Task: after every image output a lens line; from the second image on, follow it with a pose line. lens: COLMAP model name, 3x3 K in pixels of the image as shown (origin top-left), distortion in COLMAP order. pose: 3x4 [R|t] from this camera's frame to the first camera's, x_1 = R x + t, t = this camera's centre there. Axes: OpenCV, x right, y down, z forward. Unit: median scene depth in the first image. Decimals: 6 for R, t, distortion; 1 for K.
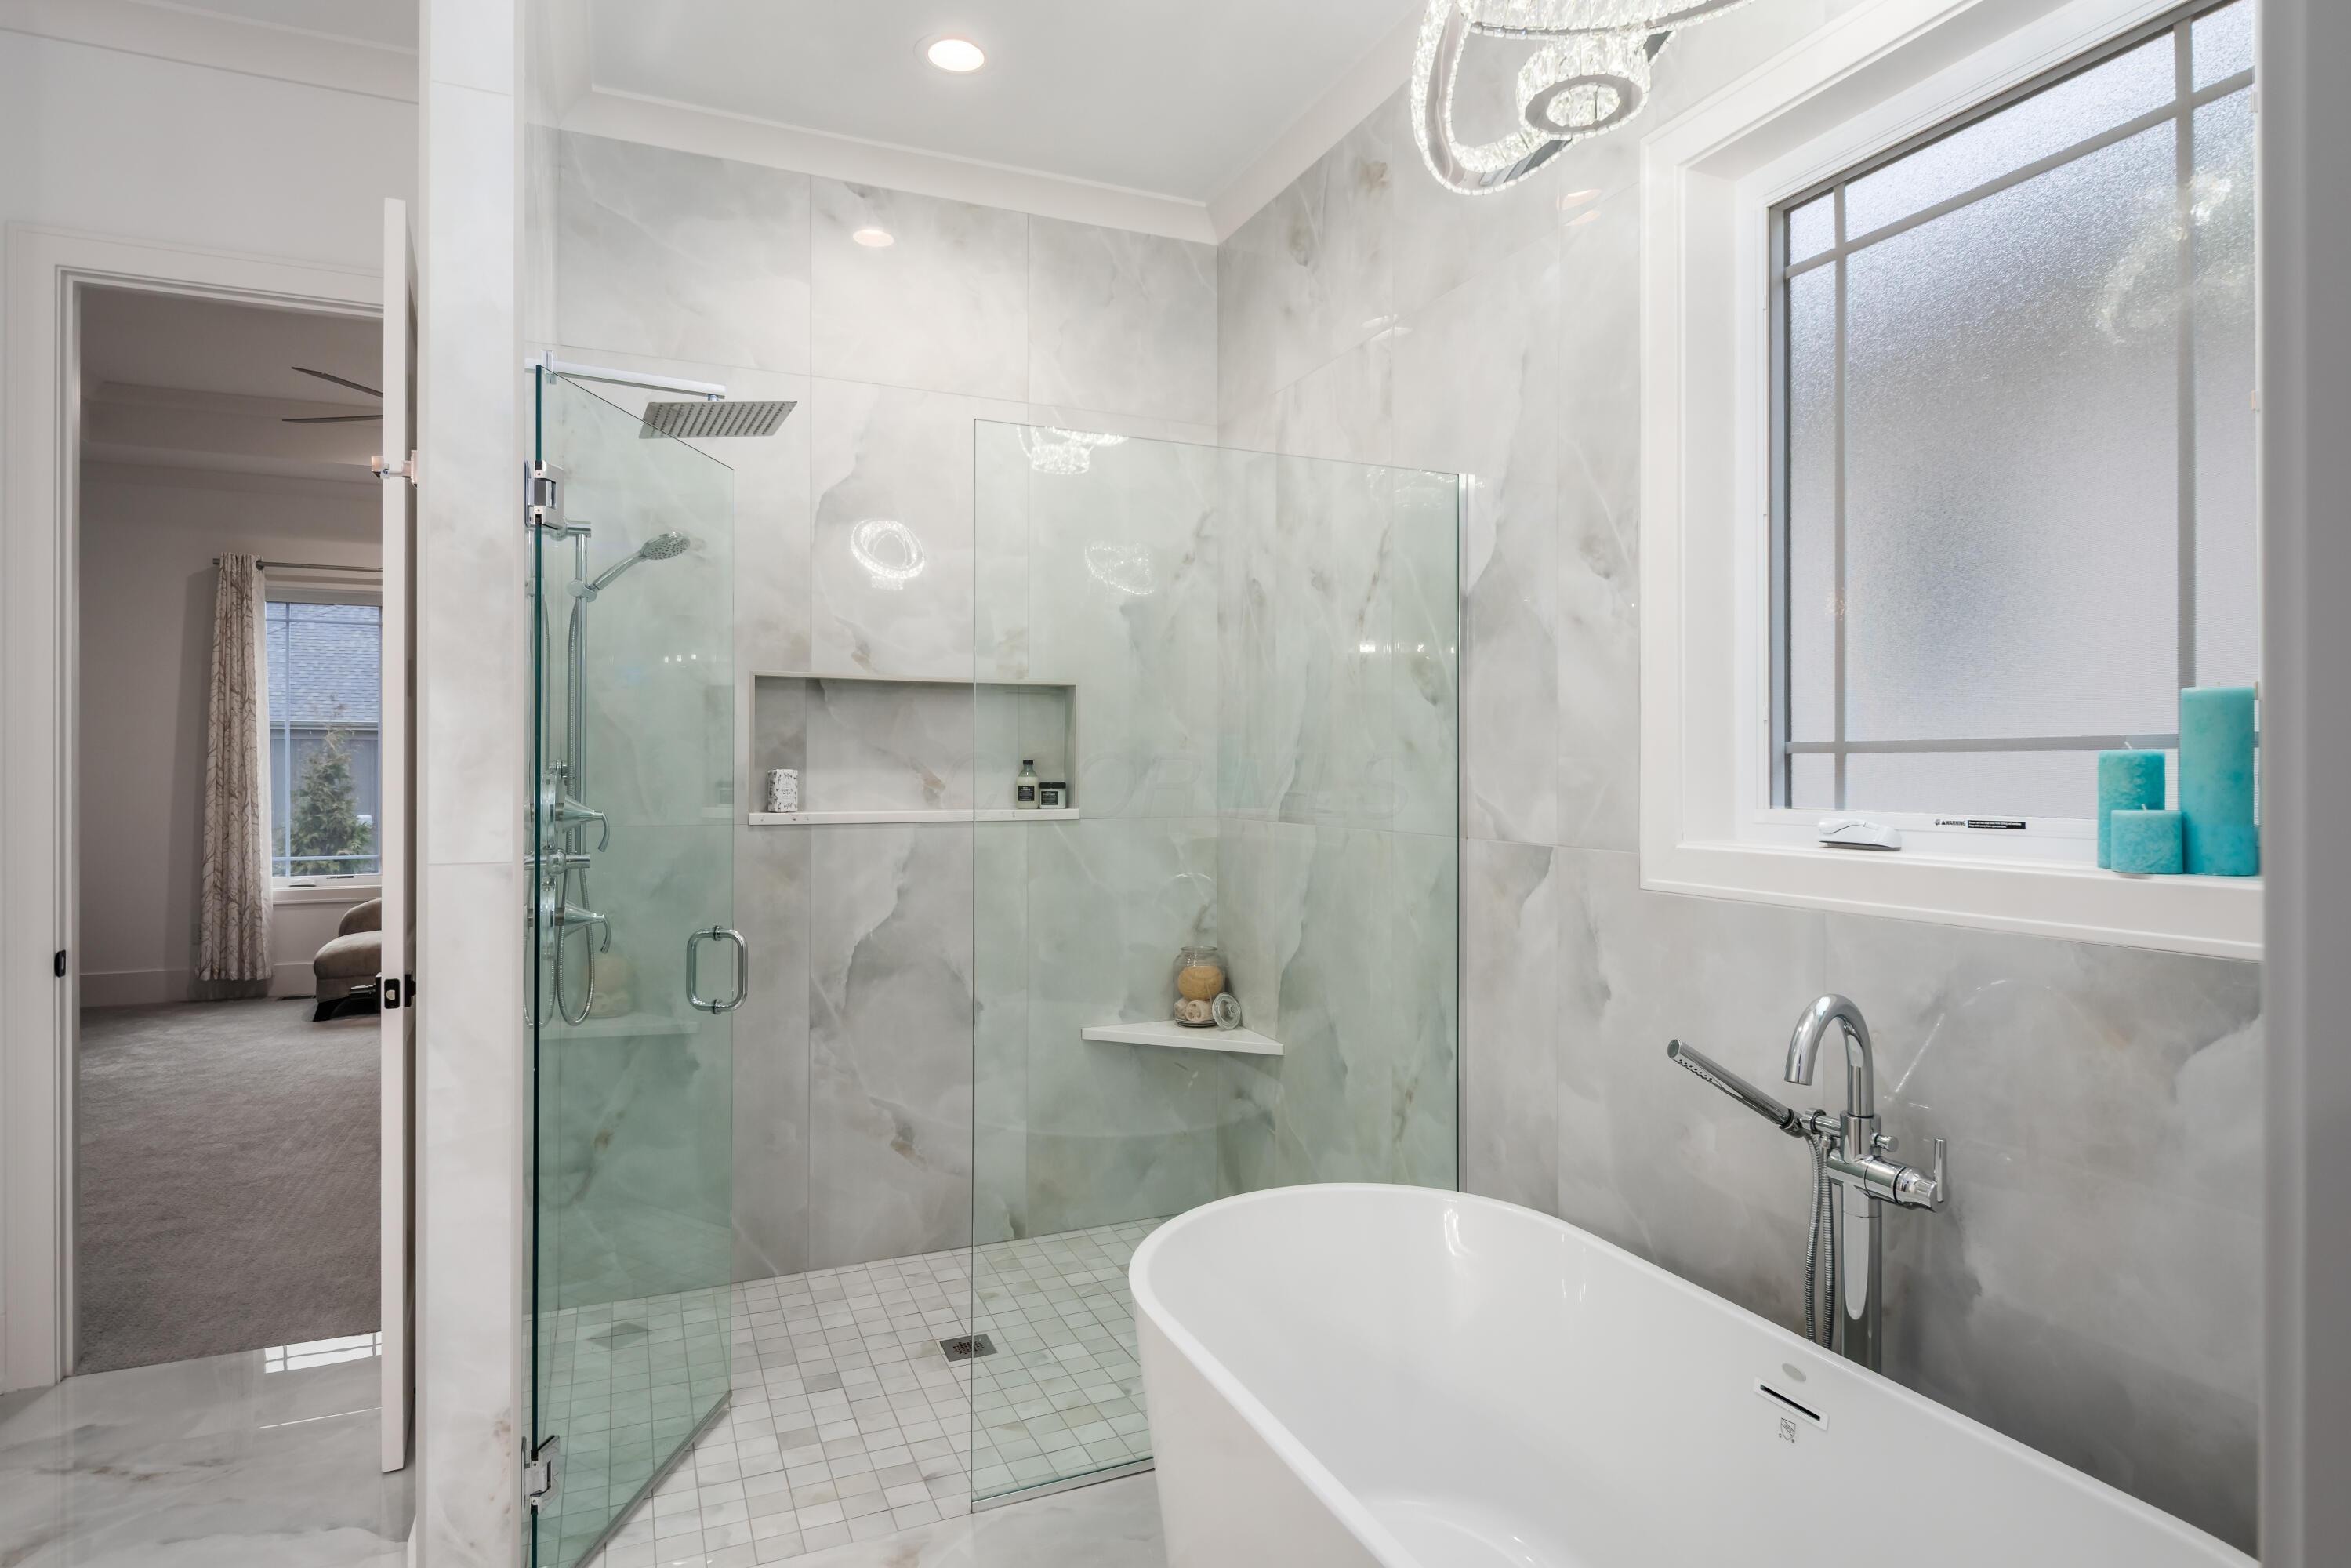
lens RADIAL K [[1275.4, 0, 1175.8], [0, 1275.4, 774.9], [0, 0, 1]] dist [0.002151, -0.000848]
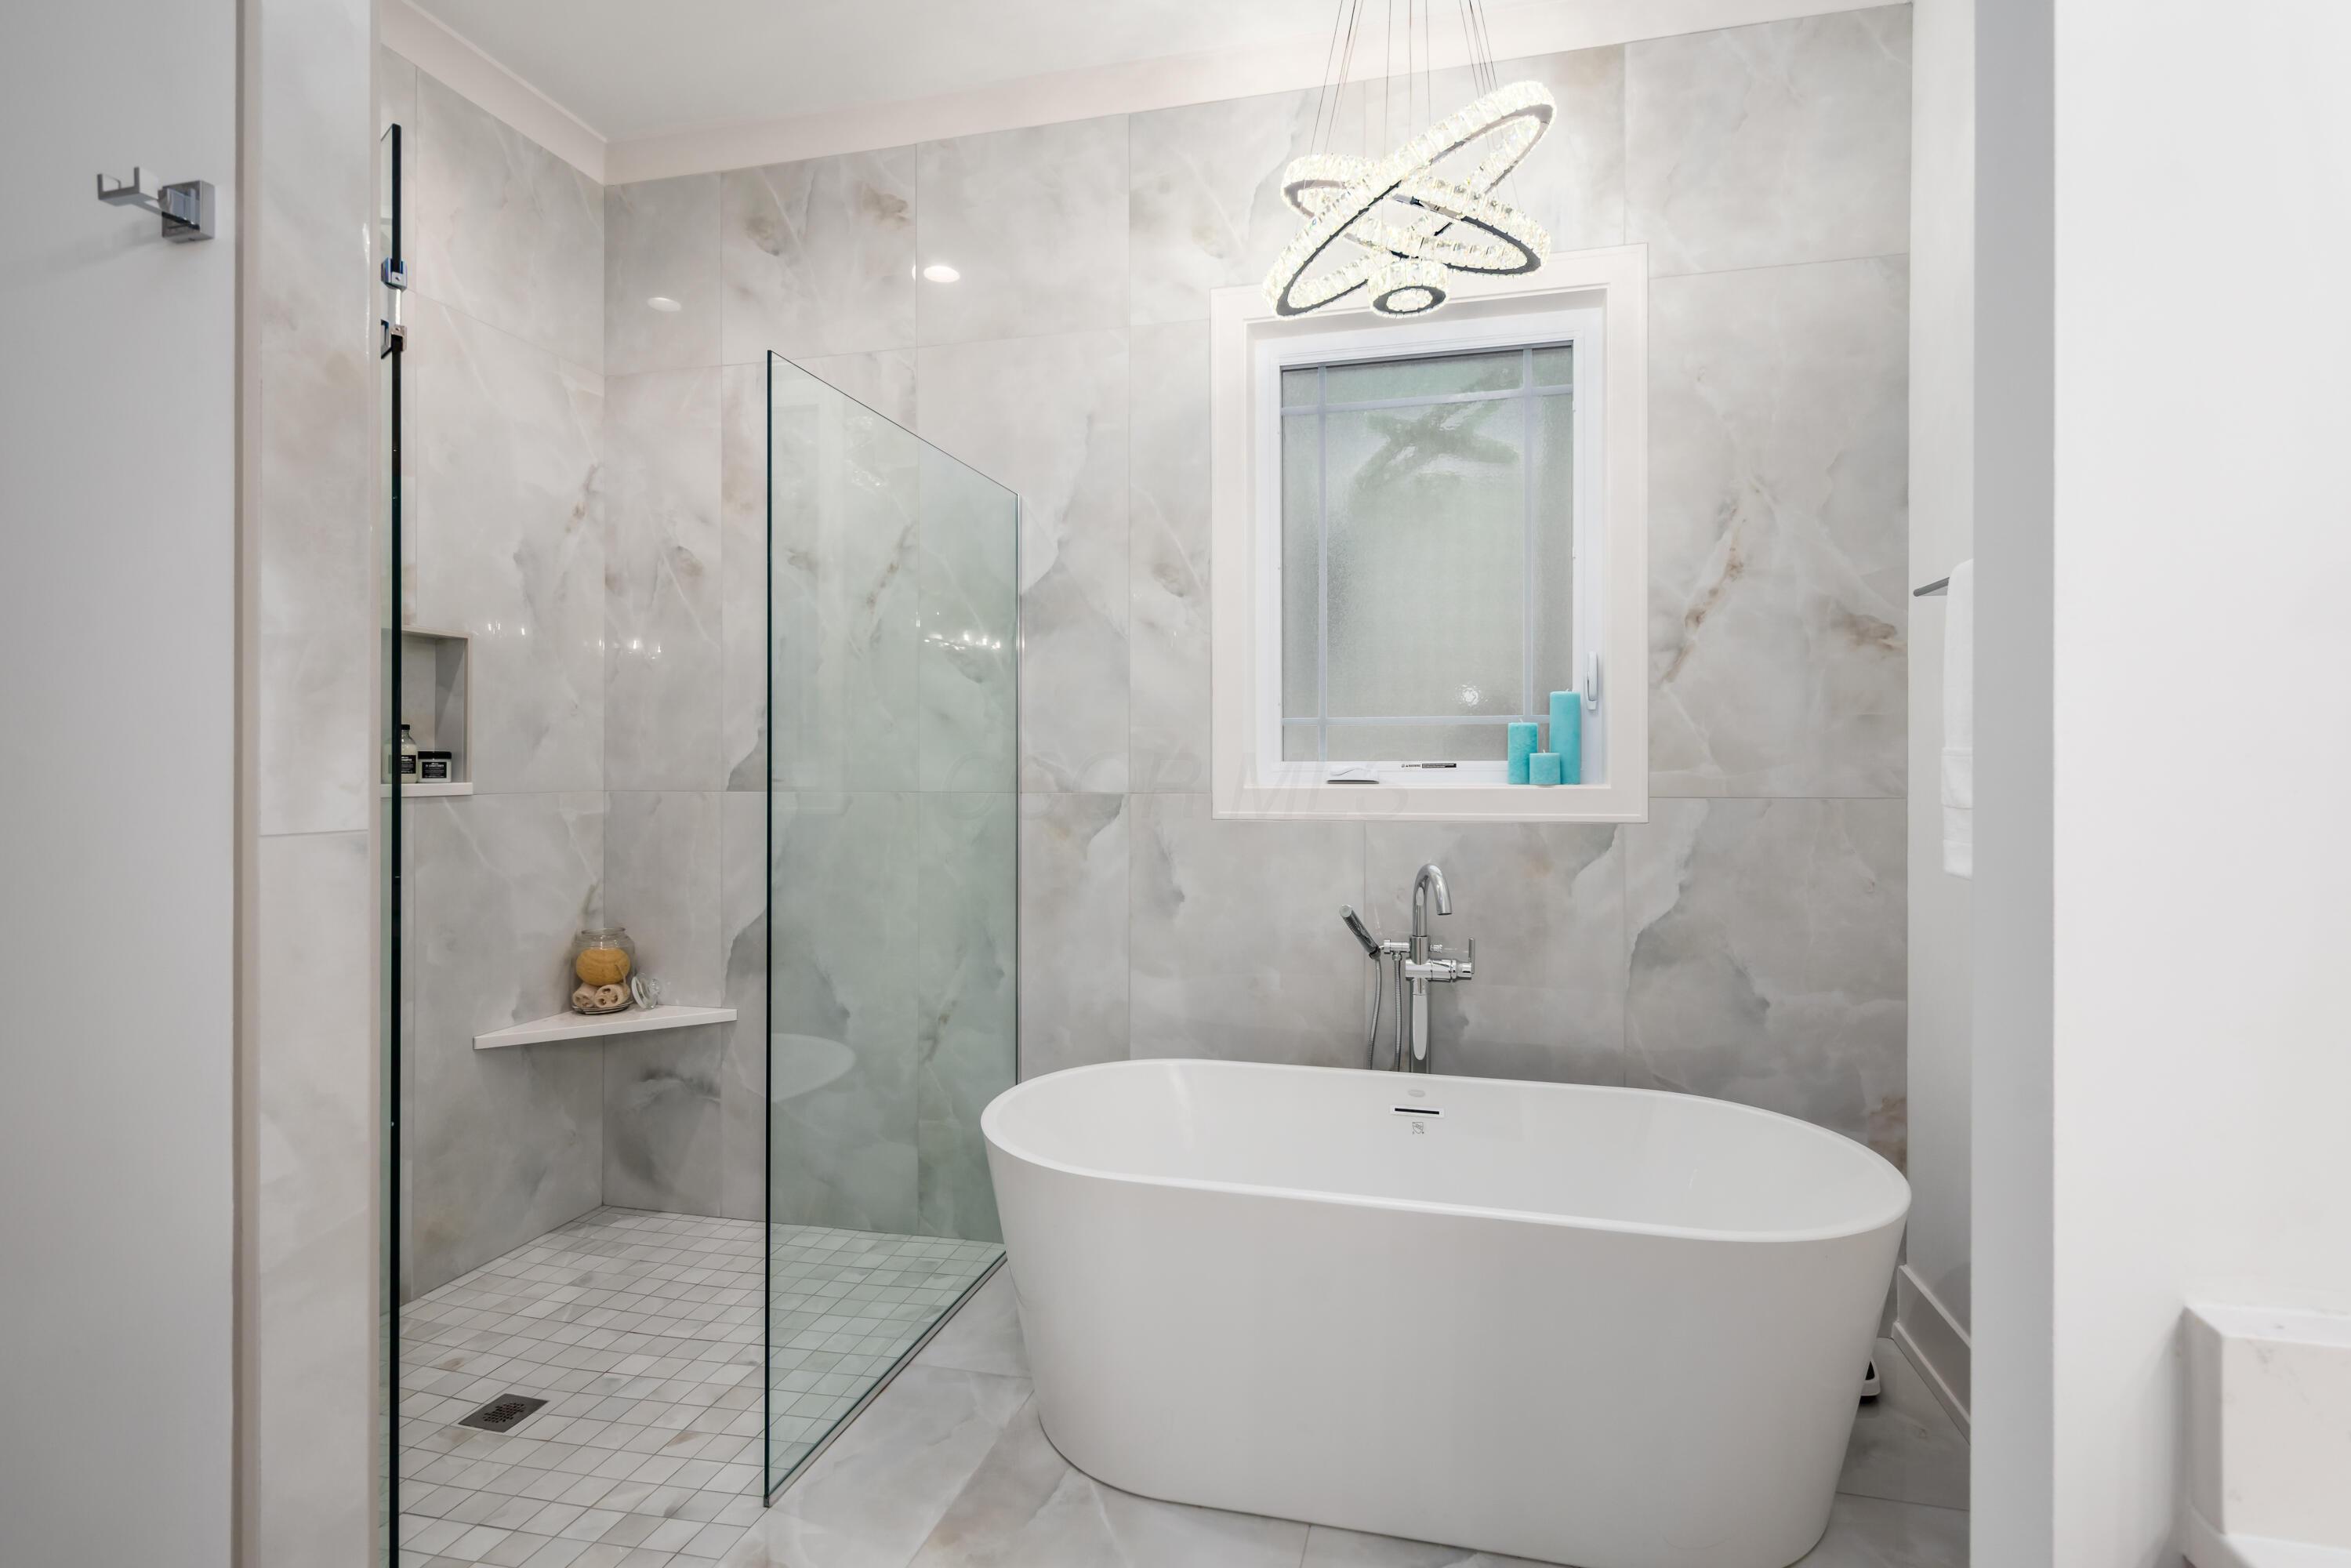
lens RADIAL K [[1159.0, 0, 1179.8], [0, 1159.0, 774.5], [0, 0, 1]] dist [-0.003392, 0.000210]
pose [[0.610209, -0.005775, 0.792220, -0.504538], [0.004822, 0.999982, 0.003576, 0.025957], [-0.792226, 0.001638, 0.610226, 0.181257]]
